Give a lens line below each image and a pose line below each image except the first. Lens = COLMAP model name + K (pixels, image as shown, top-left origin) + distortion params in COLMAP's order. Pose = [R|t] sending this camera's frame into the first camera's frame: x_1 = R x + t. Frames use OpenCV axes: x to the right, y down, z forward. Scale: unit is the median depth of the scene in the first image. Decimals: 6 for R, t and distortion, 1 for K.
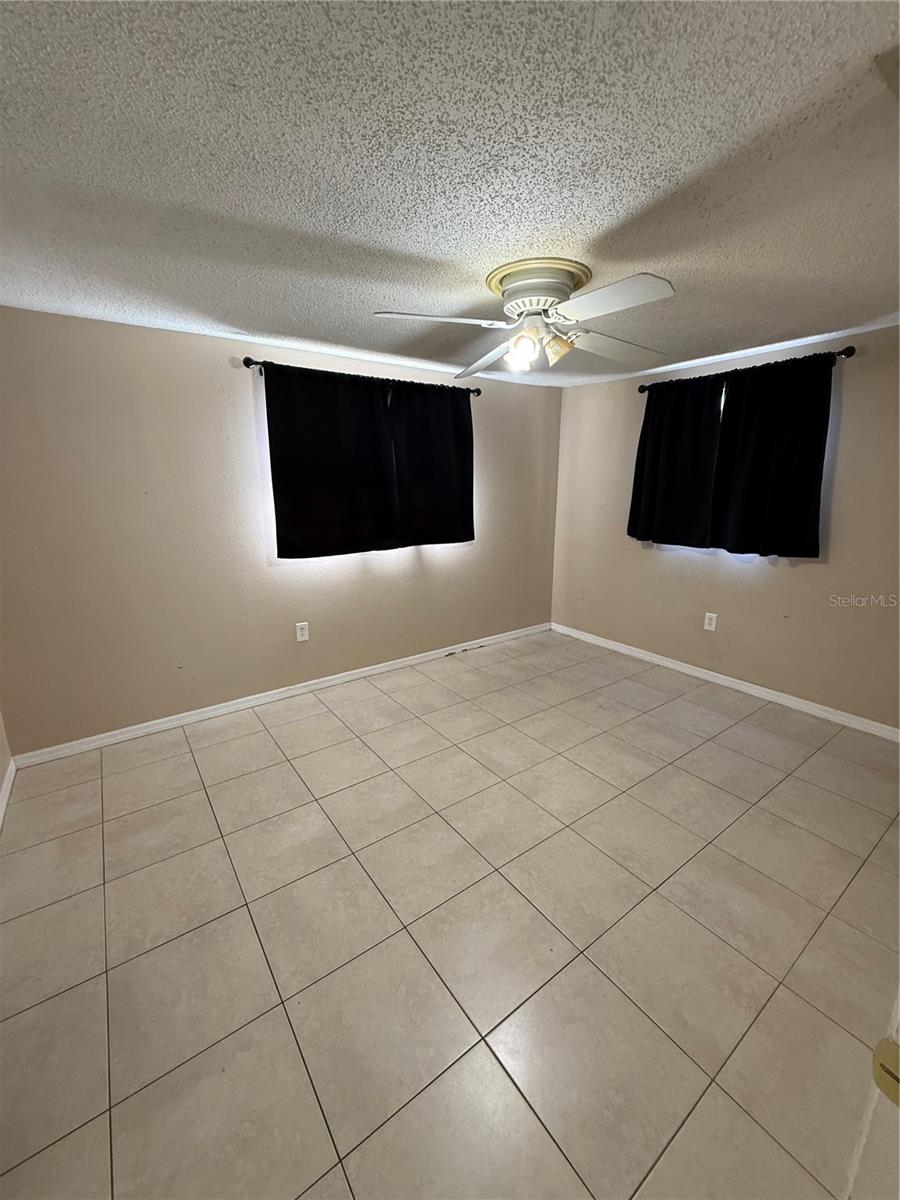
lens RADIAL K [[478.1, 0, 448.1], [0, 478.1, 598.4], [0, 0, 1]] dist [0.000895, 0.000239]
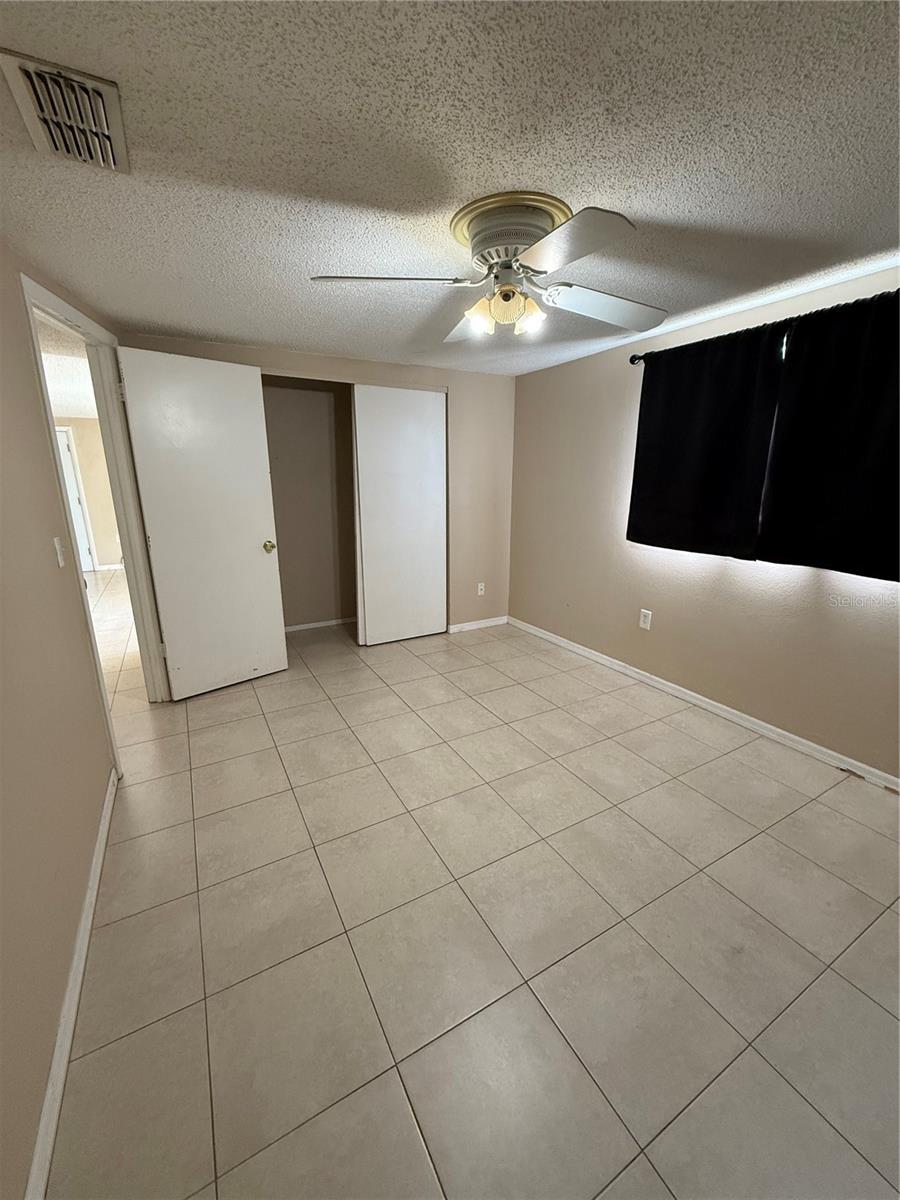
lens RADIAL K [[478.1, 0, 448.1], [0, 478.1, 598.4], [0, 0, 1]] dist [0.000895, 0.000239]
pose [[-0.117410, 0.254437, -0.959936, 0.751061], [-0.235738, 0.931852, 0.275826, -0.162350], [0.964698, 0.258678, -0.049428, 0.701219]]
